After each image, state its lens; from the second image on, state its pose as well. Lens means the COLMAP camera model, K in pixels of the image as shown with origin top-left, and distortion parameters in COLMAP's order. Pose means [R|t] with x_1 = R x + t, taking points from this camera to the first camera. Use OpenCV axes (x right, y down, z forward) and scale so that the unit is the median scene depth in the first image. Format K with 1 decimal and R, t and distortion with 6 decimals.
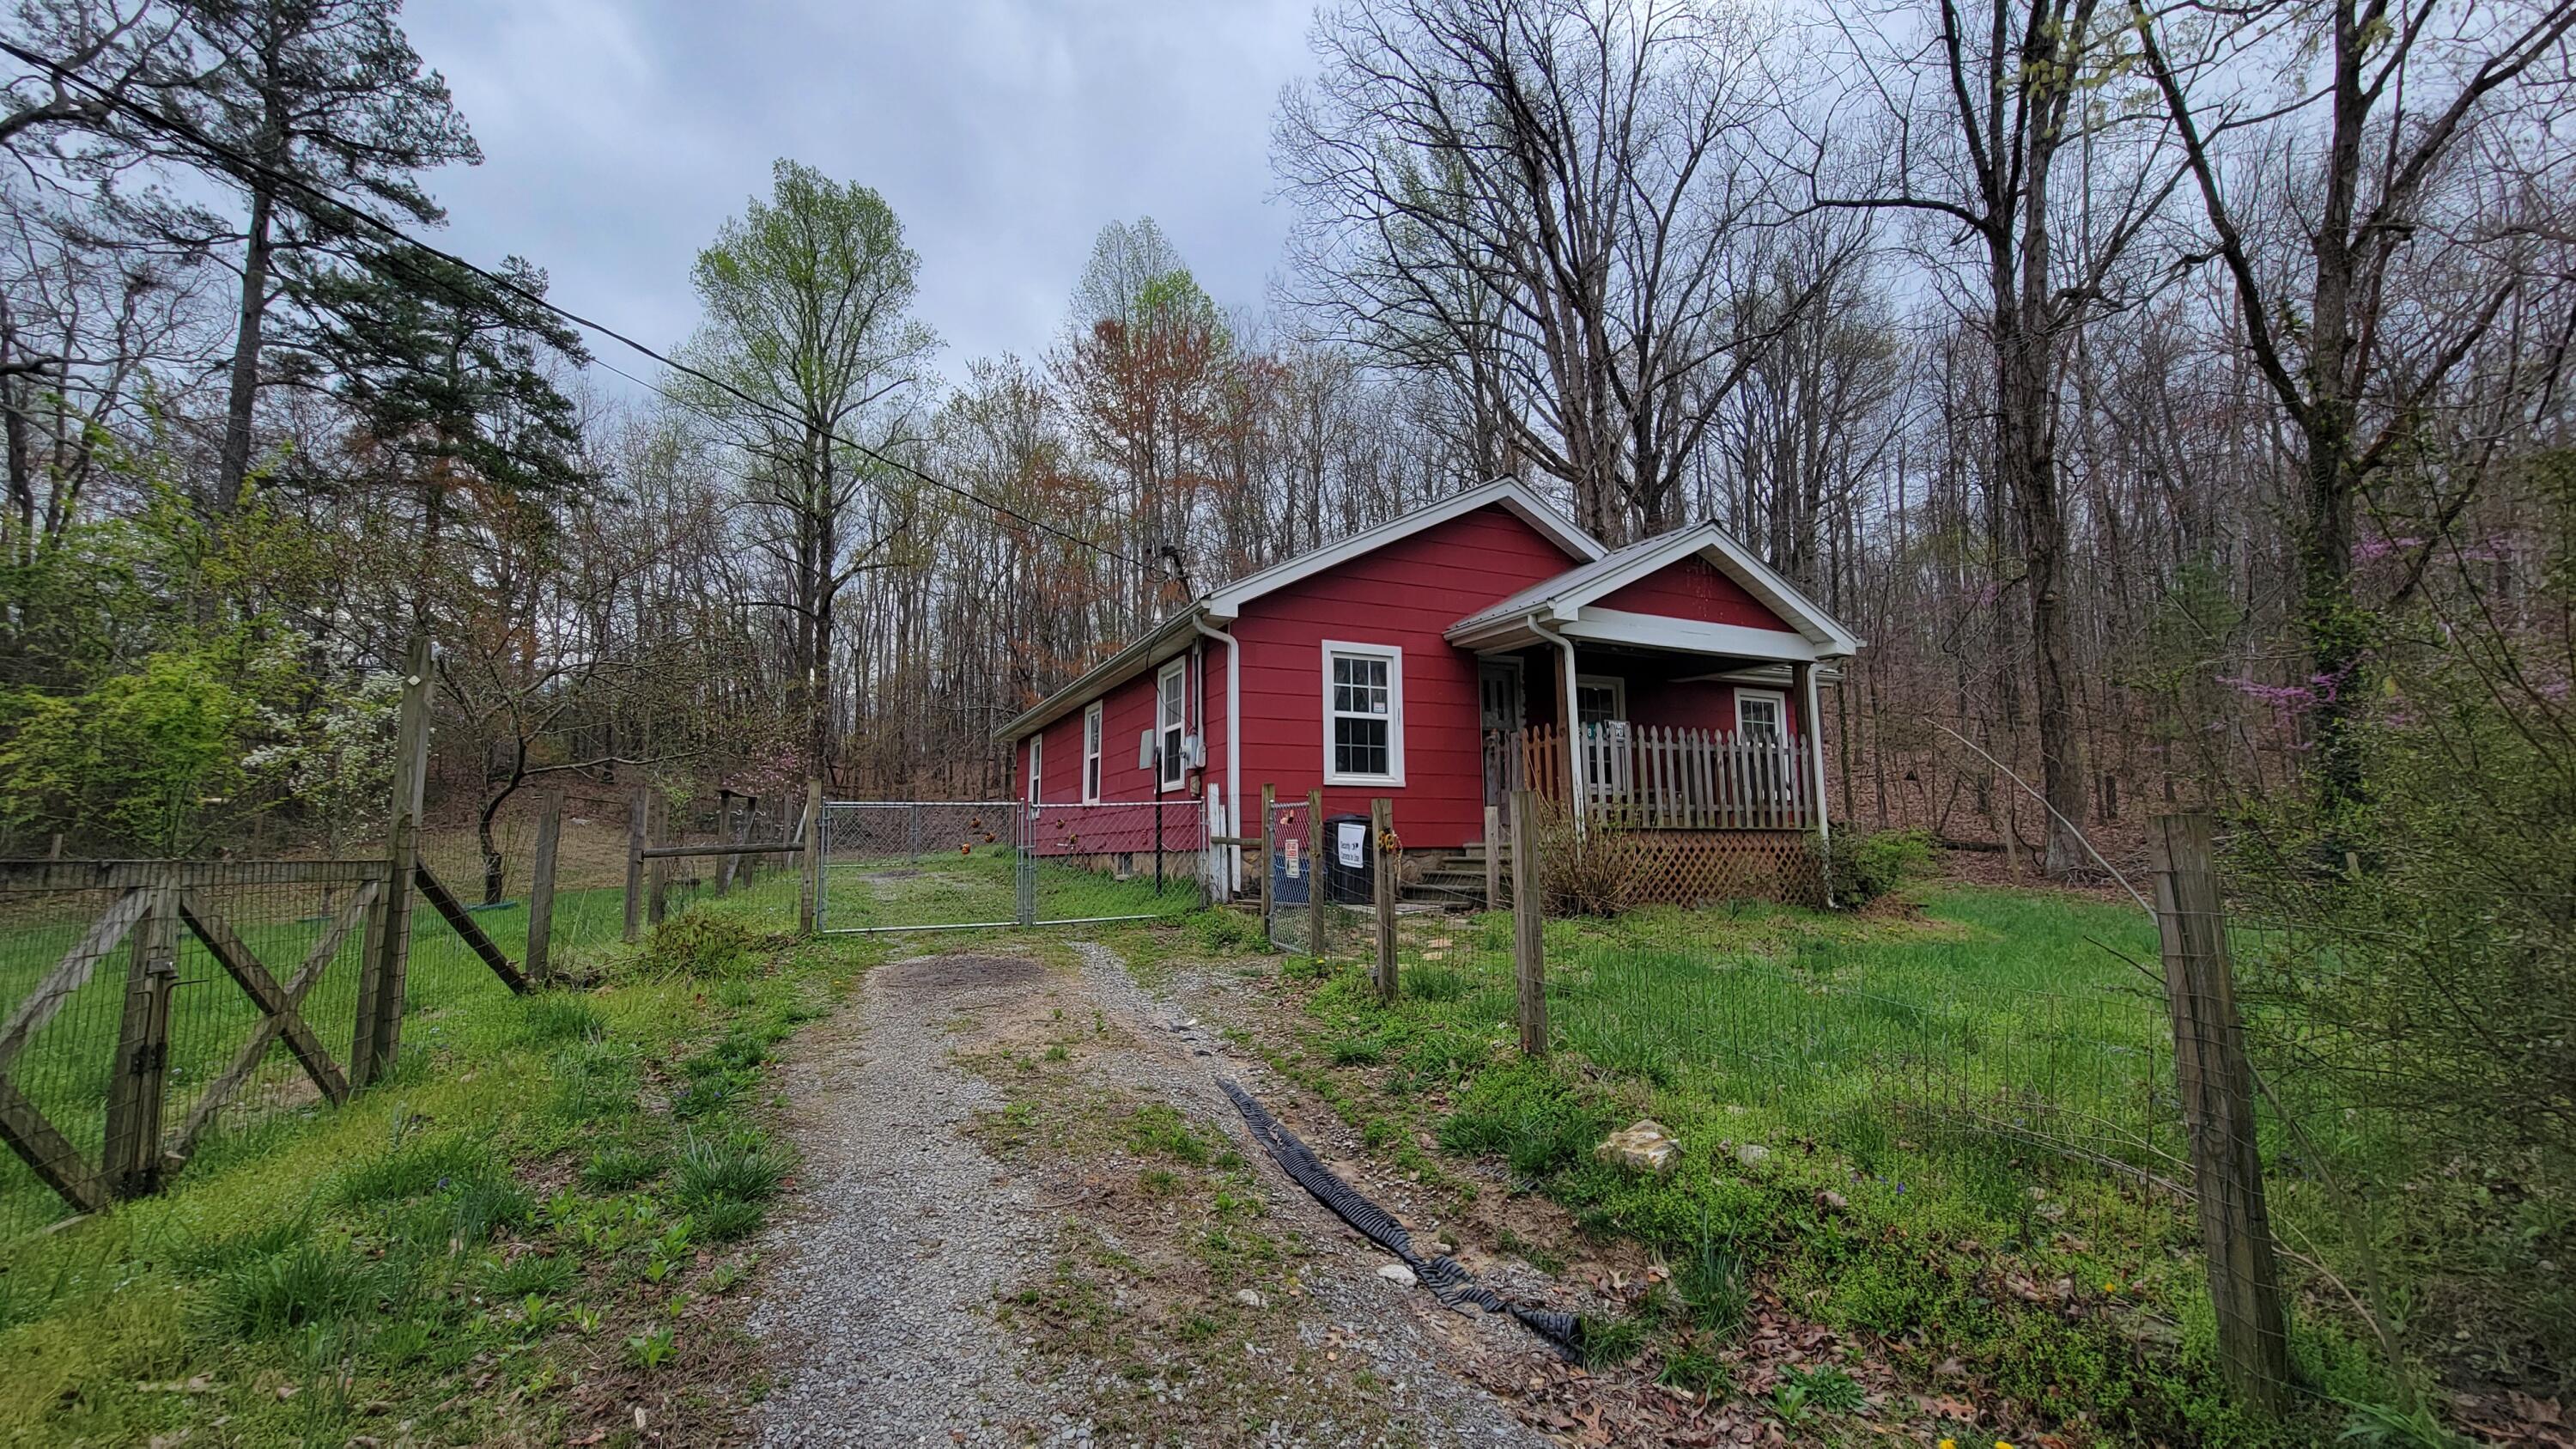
lens RADIAL K [[1041.7, 0, 1268.2], [0, 1041.7, 725.5], [0, 0, 1]] dist [0.000176, -0.000022]
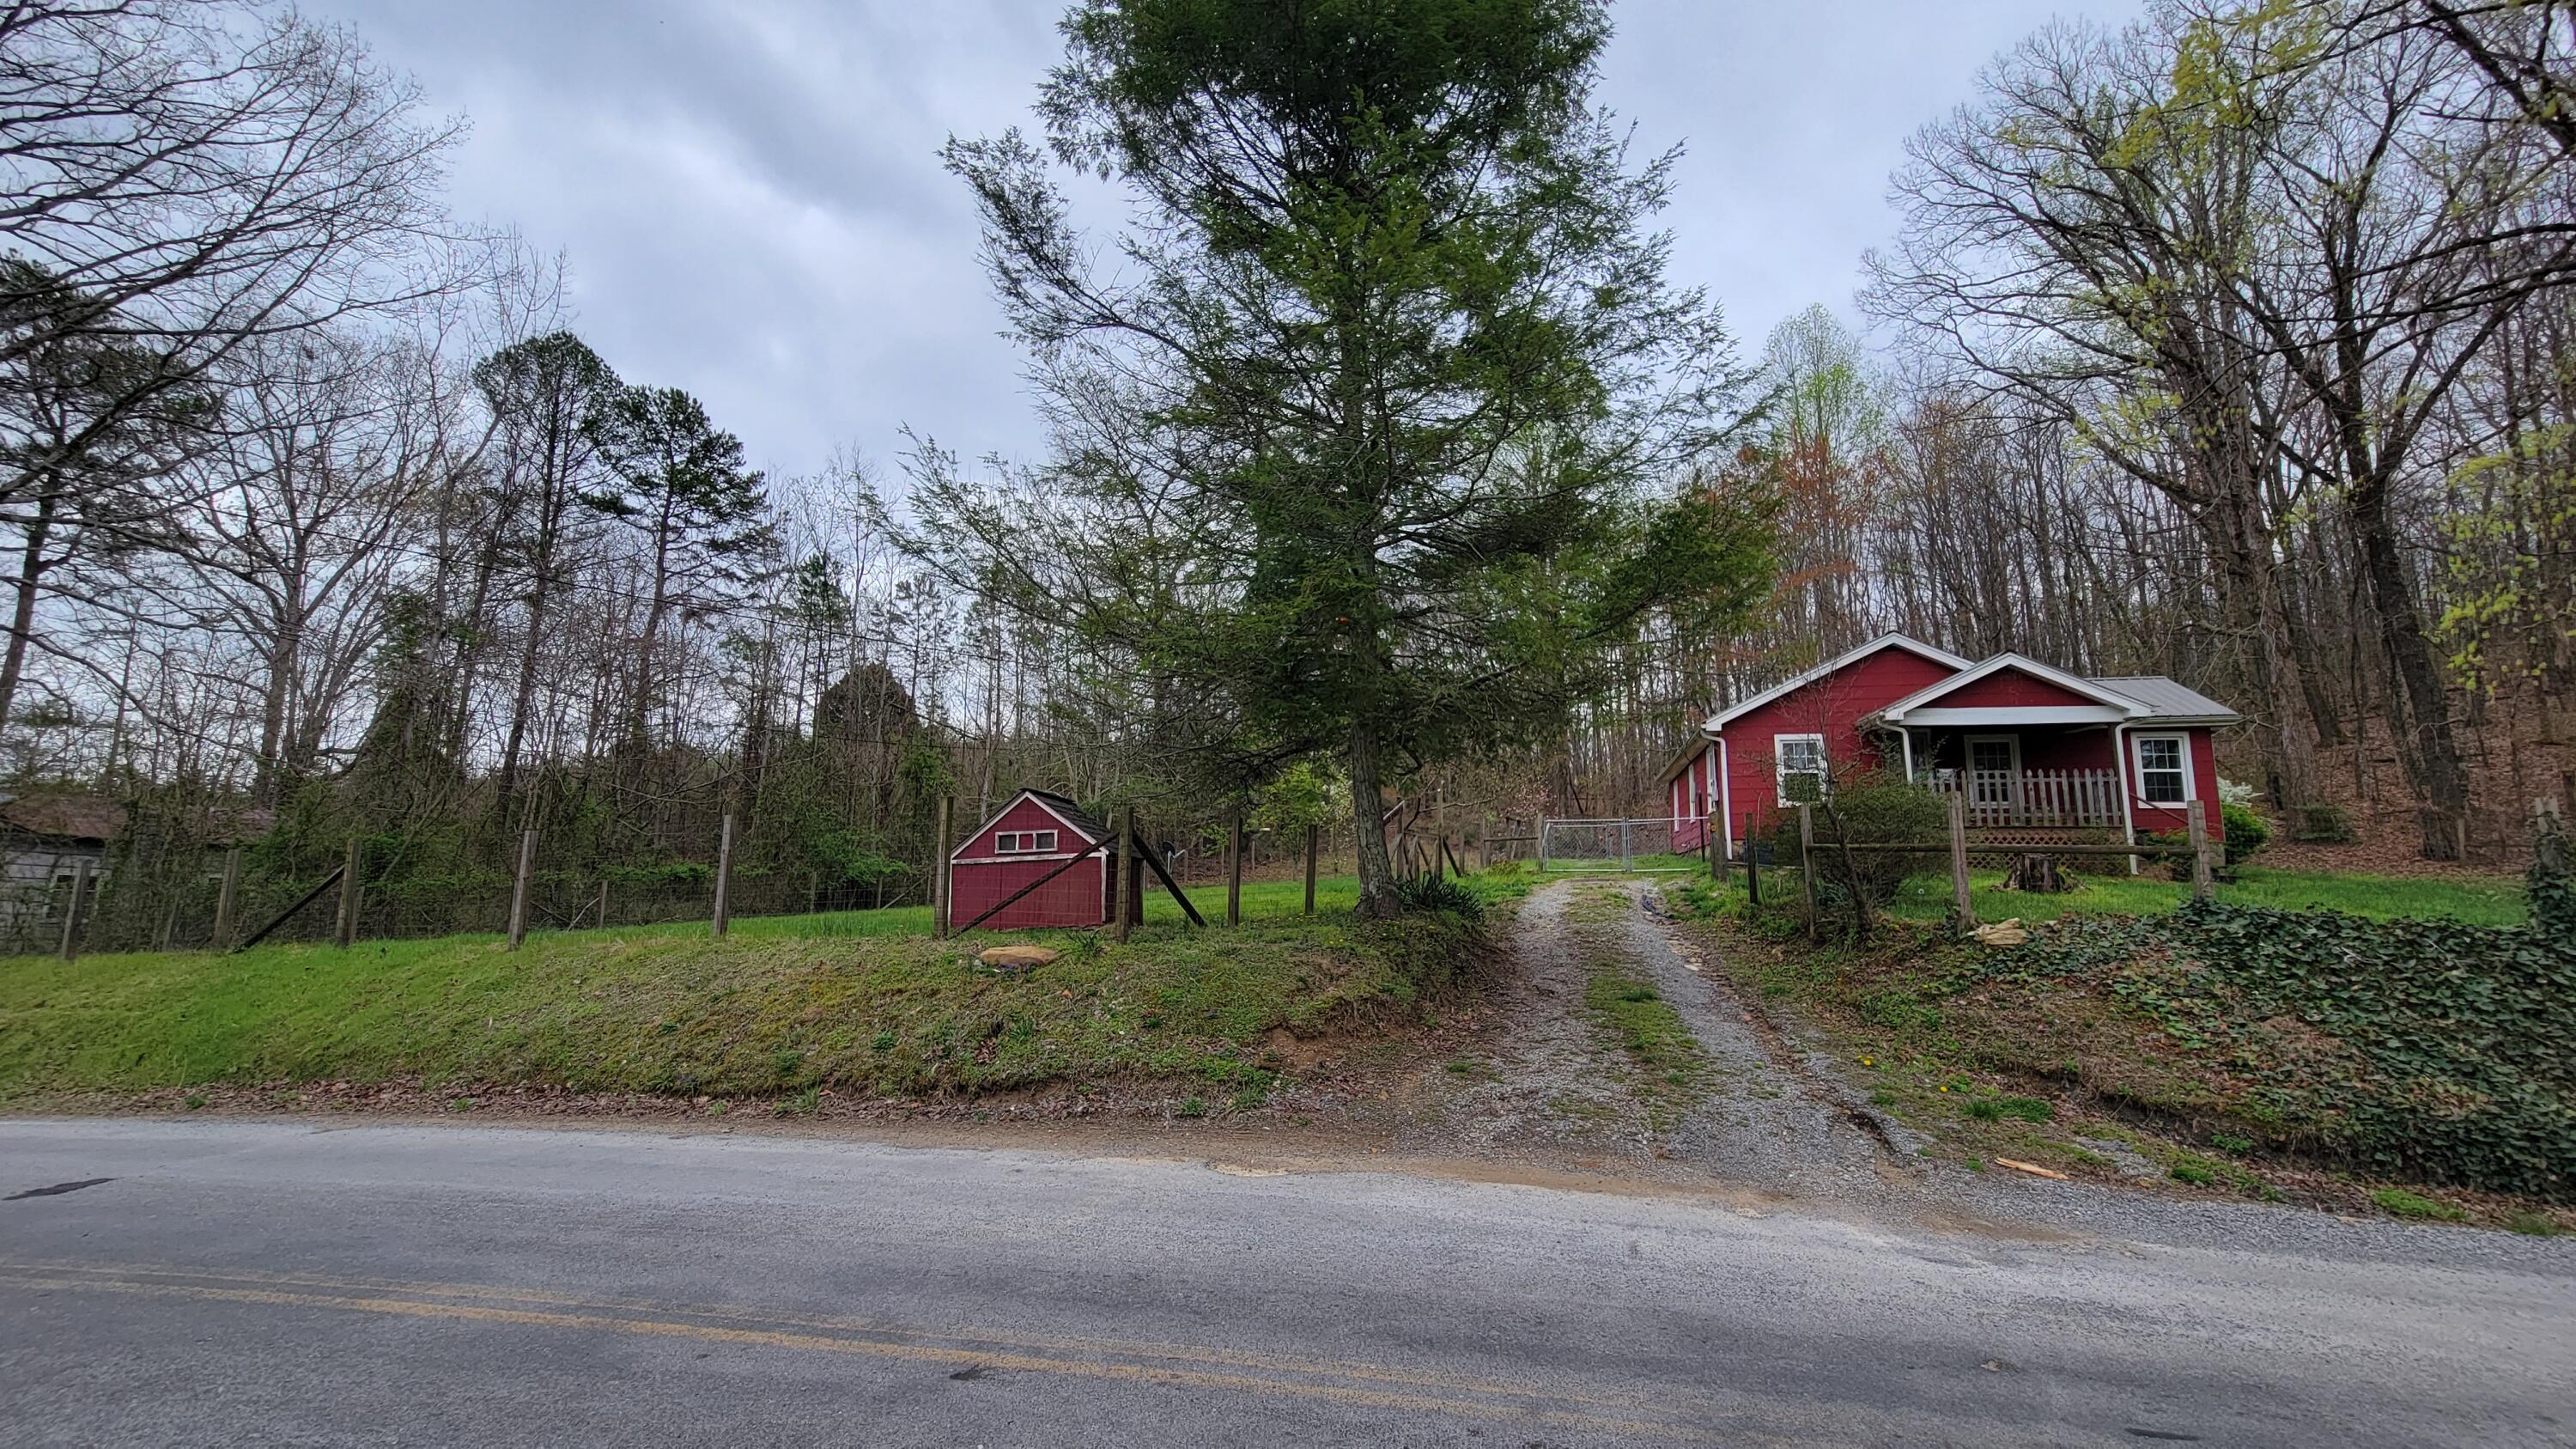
lens RADIAL K [[1041.7, 0, 1297.0], [0, 1041.7, 717.9], [0, 0, 1]] dist [0.000176, -0.000022]
pose [[0.774957, -0.083819, -0.626431, 0.197489], [0.061790, 0.996466, -0.056891, -0.019250], [0.628986, 0.005381, 0.777398, -0.372760]]
